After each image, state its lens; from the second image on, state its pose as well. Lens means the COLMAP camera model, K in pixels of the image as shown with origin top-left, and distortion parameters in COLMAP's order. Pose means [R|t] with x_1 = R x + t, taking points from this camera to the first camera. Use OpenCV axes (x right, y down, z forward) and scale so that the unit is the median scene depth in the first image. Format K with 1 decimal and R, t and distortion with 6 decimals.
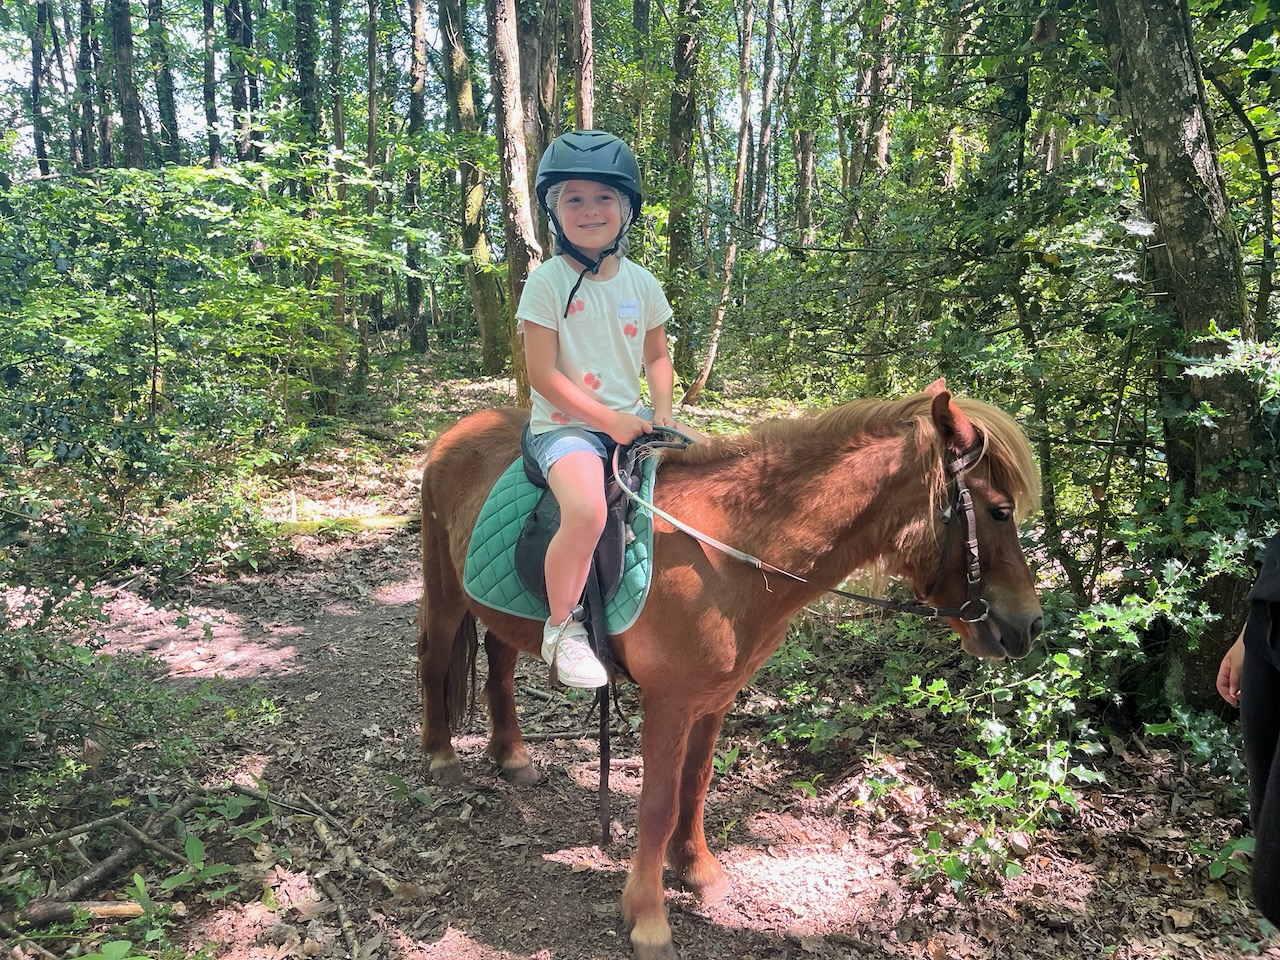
lens RADIAL K [[976.6, 0, 646.7], [0, 976.6, 469.2], [0, 0, 1]] dist [0.066554, -0.093383]
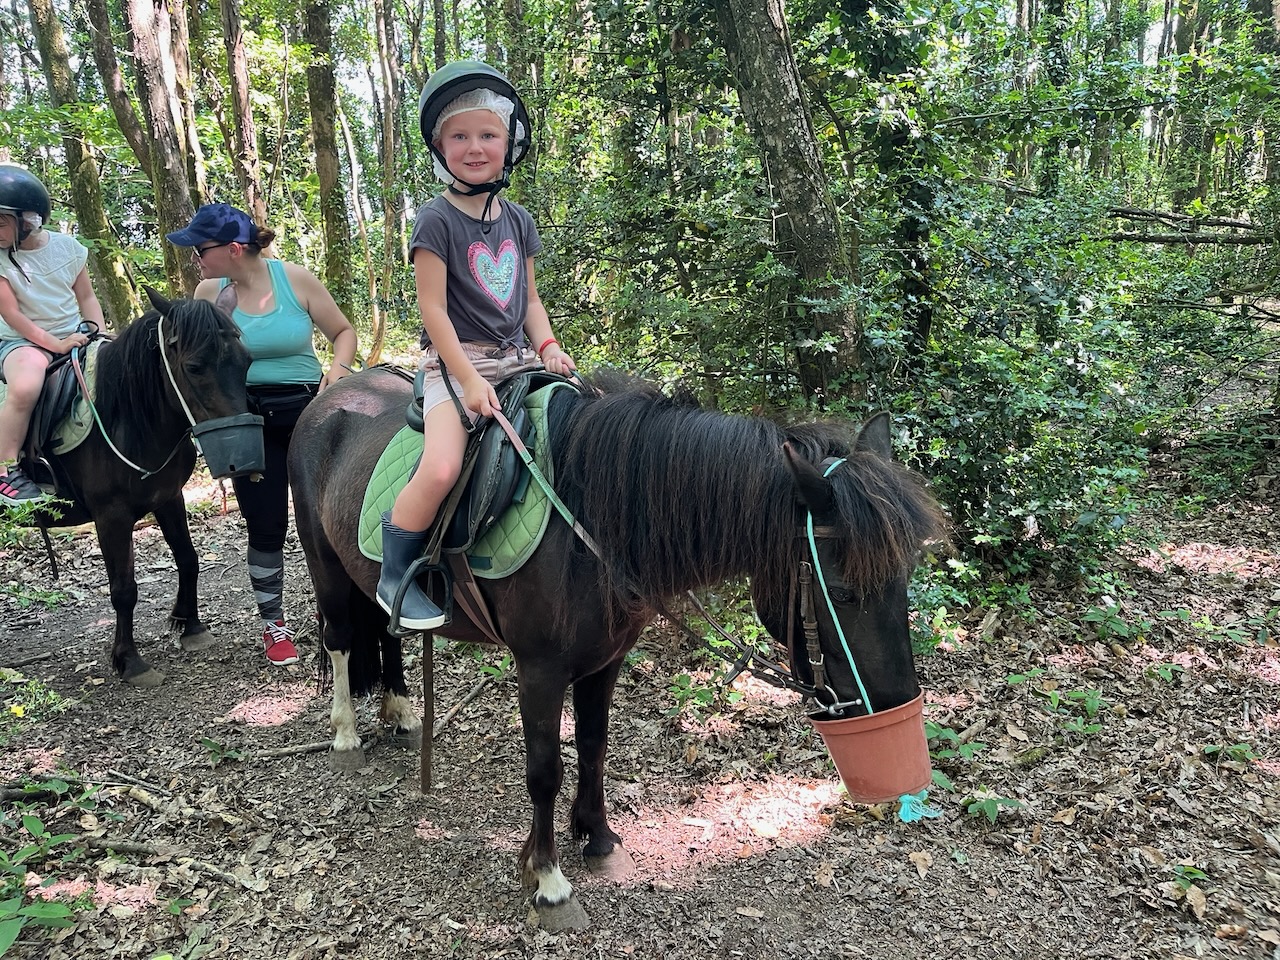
lens RADIAL K [[976.6, 0, 632.8], [0, 976.6, 474.6], [0, 0, 1]] dist [0.066554, -0.093383]
pose [[0.940457, -0.121548, 0.317439, -0.114265], [0.109746, 0.992444, 0.054869, 0.019316], [-0.321710, -0.016765, 0.946690, -0.160318]]
